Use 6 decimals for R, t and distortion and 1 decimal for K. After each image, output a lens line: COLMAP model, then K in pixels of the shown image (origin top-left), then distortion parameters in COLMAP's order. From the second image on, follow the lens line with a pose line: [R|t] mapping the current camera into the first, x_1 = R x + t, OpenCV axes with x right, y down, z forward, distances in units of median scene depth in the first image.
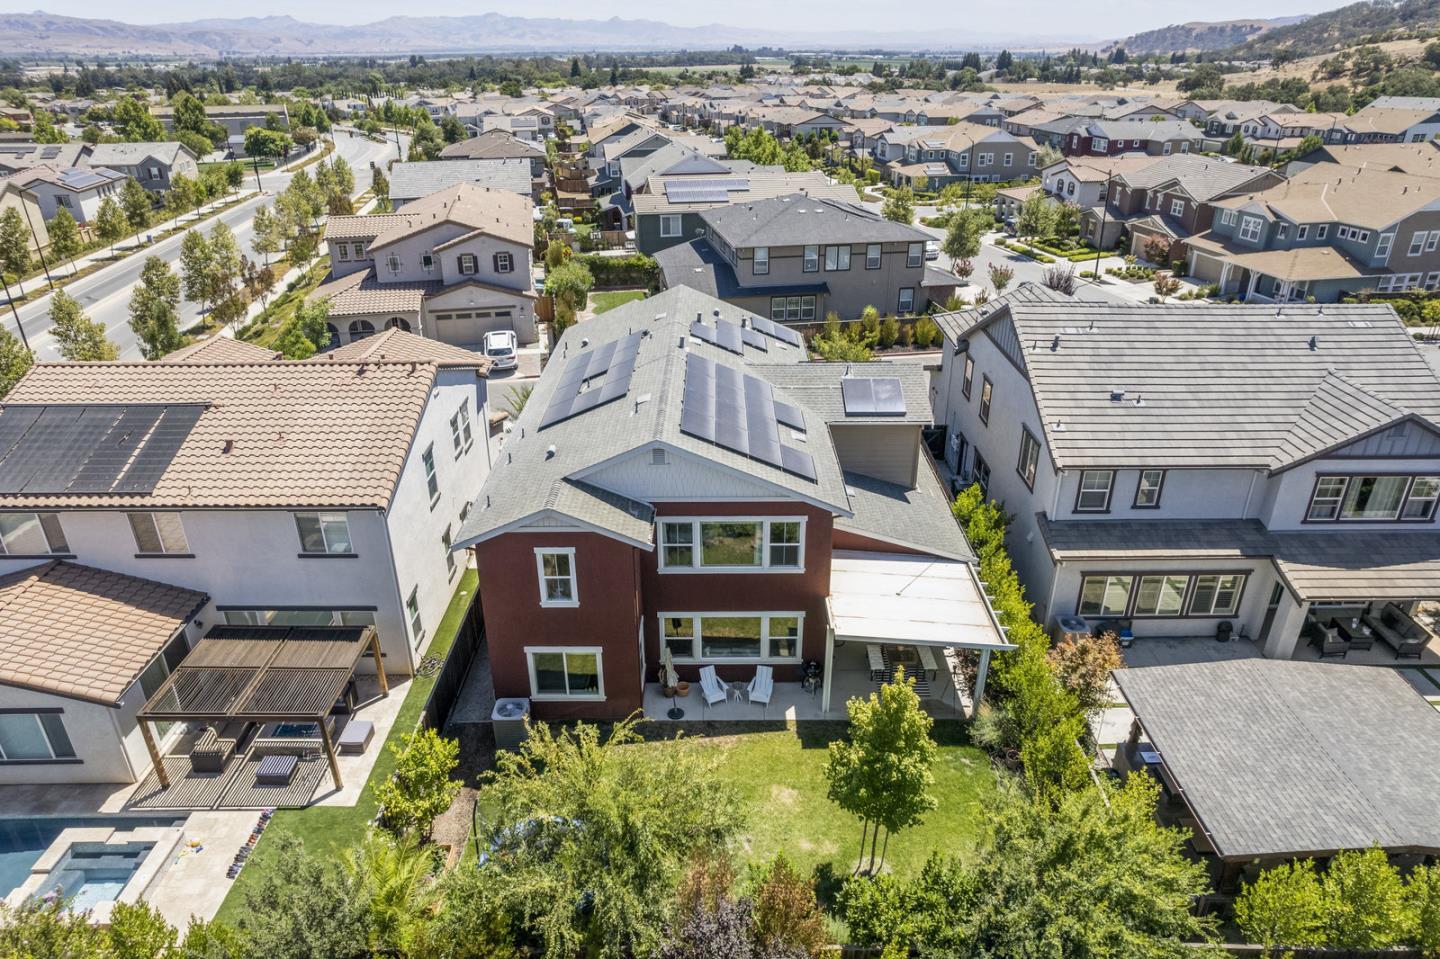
lens RADIAL K [[903.4, 0, 718.8], [0, 903.4, 476.7], [0, 0, 1]] dist [-0.039304, -0.000625]
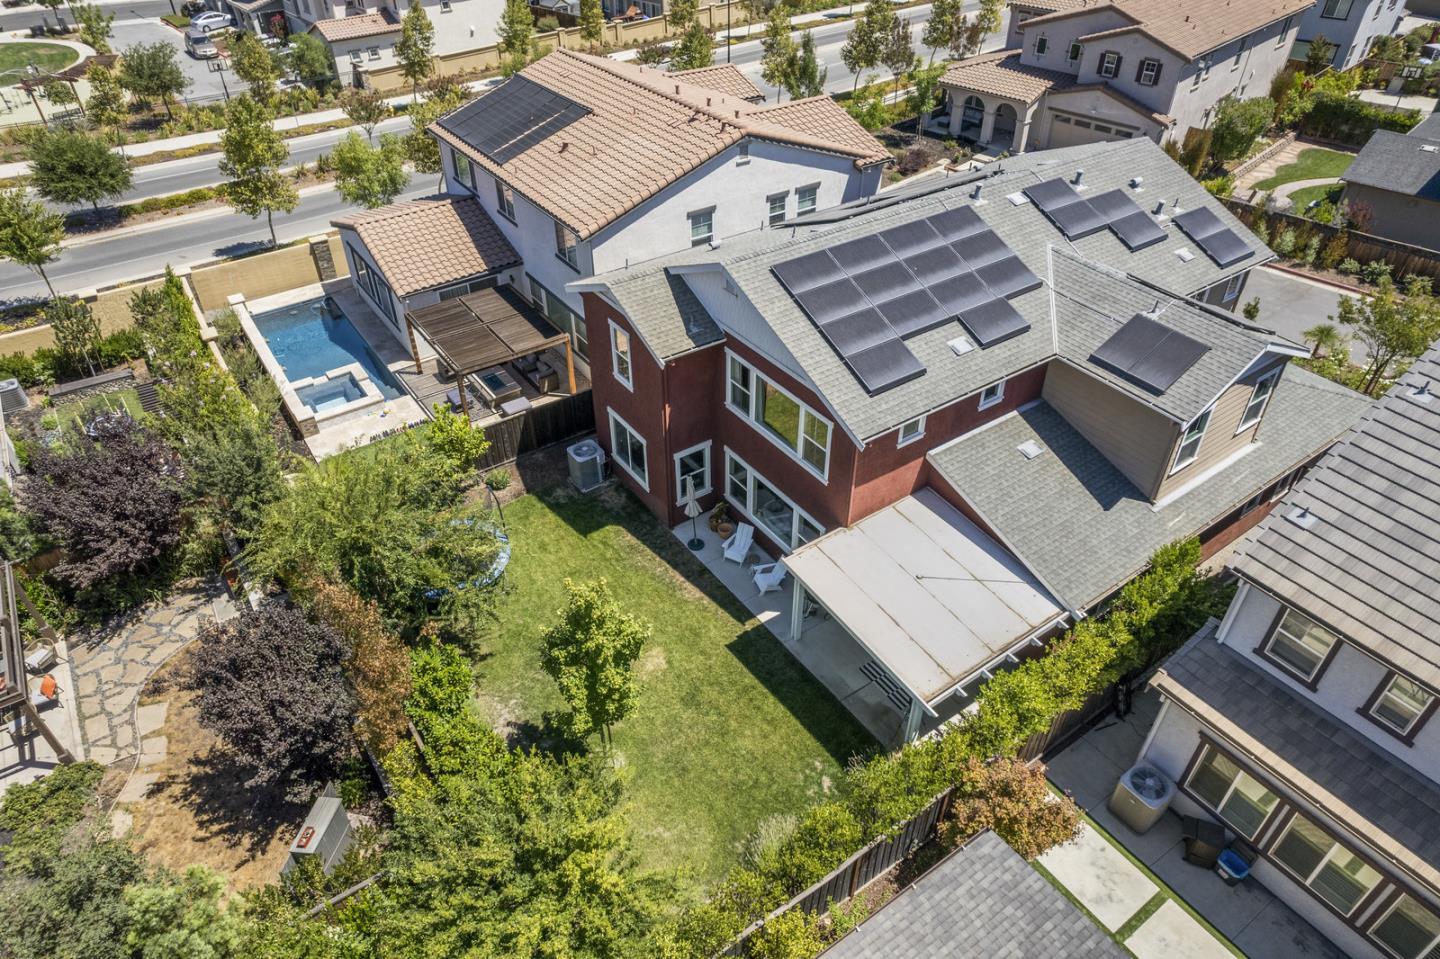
lens RADIAL K [[903.4, 0, 728.3], [0, 903.4, 483.9], [0, 0, 1]] dist [-0.039304, -0.000625]
pose [[0.577492, 0.511578, -0.636232, 0.511367], [-0.355803, 0.859124, 0.367846, -0.151179], [0.734784, 0.013945, 0.678158, 0.328517]]
